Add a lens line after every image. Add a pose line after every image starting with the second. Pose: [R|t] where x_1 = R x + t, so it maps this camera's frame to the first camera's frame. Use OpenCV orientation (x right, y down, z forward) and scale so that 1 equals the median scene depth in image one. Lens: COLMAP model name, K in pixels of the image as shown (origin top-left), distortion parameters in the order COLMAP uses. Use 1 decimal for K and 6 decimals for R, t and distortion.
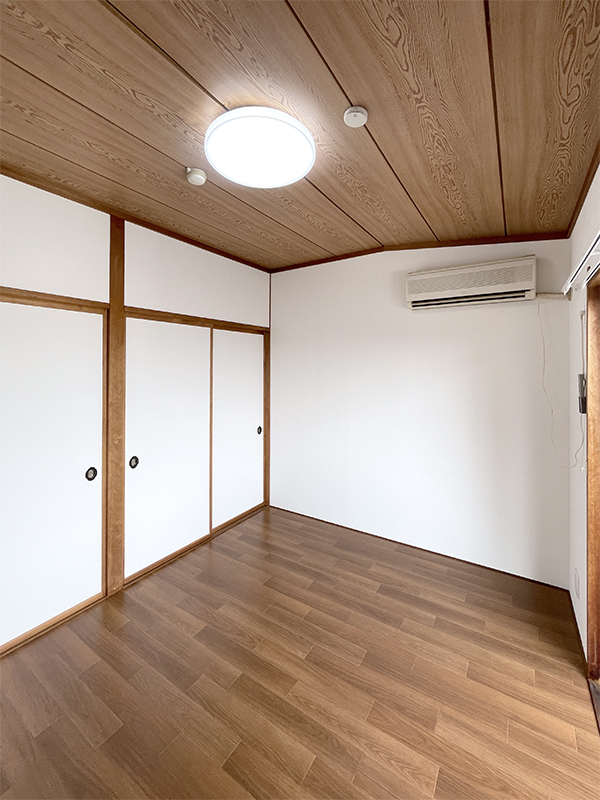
lens RADIAL K [[333.1, 0, 302.6], [0, 333.1, 357.4], [0, 0, 1]] dist [-0.000254, 0.000081]
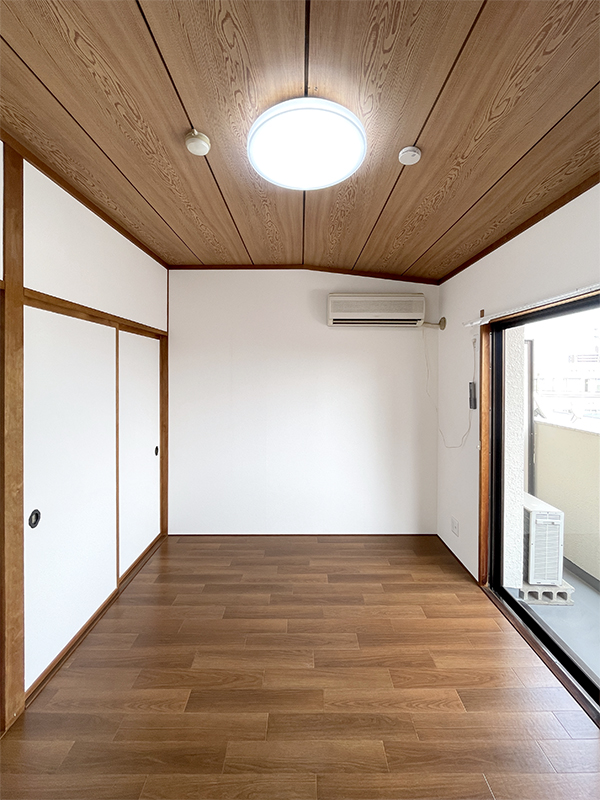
lens RADIAL K [[324.8, 0, 298.9], [0, 324.8, 370.3], [0, 0, 1]] dist [-0.000746, 0.000018]
pose [[0.841698, 0.006251, 0.539913, -0.452283], [-0.014558, 0.999832, 0.011119, -0.006059], [-0.539753, -0.017219, 0.841647, 0.167130]]
